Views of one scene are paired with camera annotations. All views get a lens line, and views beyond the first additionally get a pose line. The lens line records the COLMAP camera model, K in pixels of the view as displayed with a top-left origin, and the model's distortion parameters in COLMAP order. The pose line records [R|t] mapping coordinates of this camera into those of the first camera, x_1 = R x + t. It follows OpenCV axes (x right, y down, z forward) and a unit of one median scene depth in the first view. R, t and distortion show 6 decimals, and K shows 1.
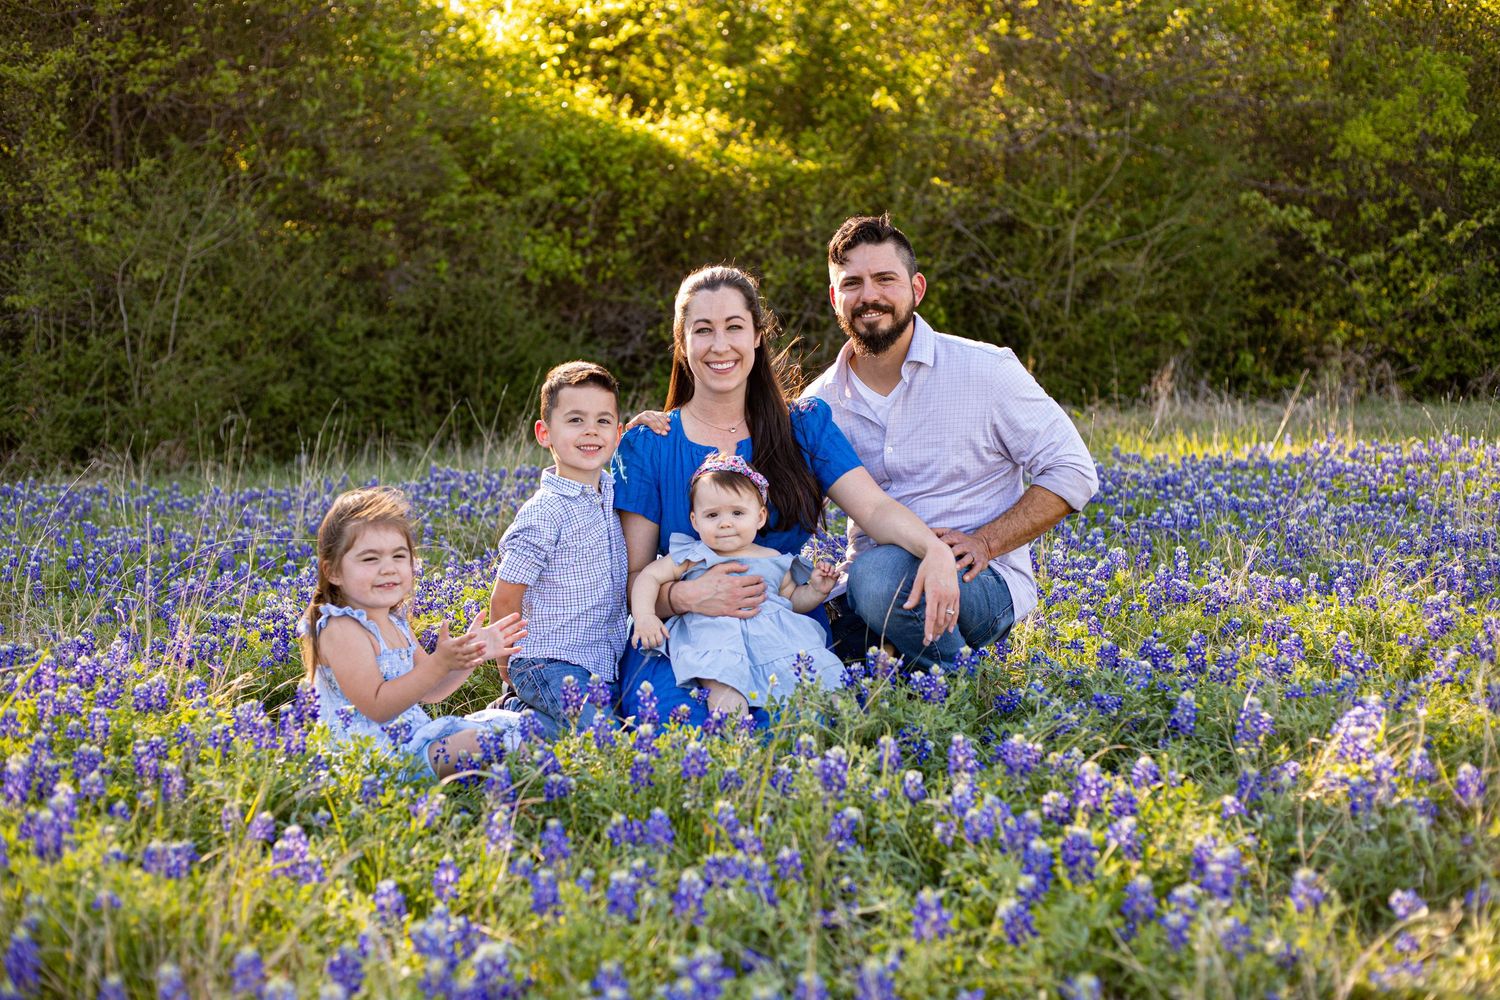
lens RADIAL K [[2249.3, 0, 756.0], [0, 2249.3, 505.4], [0, 0, 1]] dist [-0.093915, 0.000000]
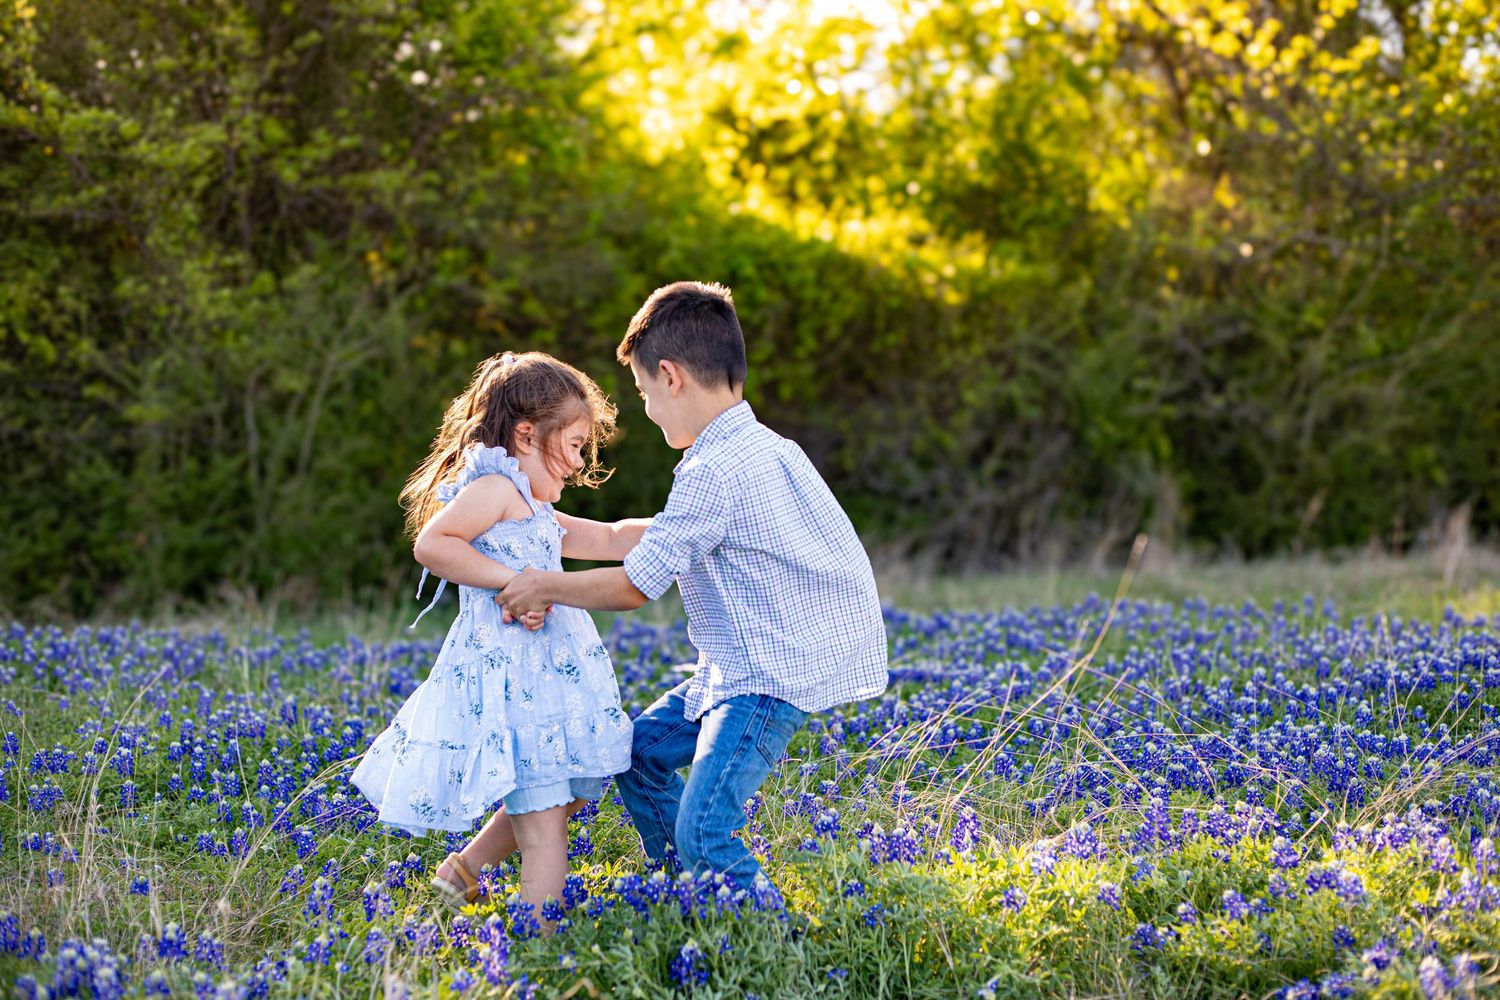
lens RADIAL K [[2249.3, 0, 738.9], [0, 2249.3, 495.8], [0, 0, 1]] dist [-0.093915, 0.000000]
pose [[0.998185, 0.014453, -0.058468, -0.031883], [-0.017746, 0.998261, -0.056210, -0.011524], [0.057554, 0.057146, 0.996706, 0.107500]]
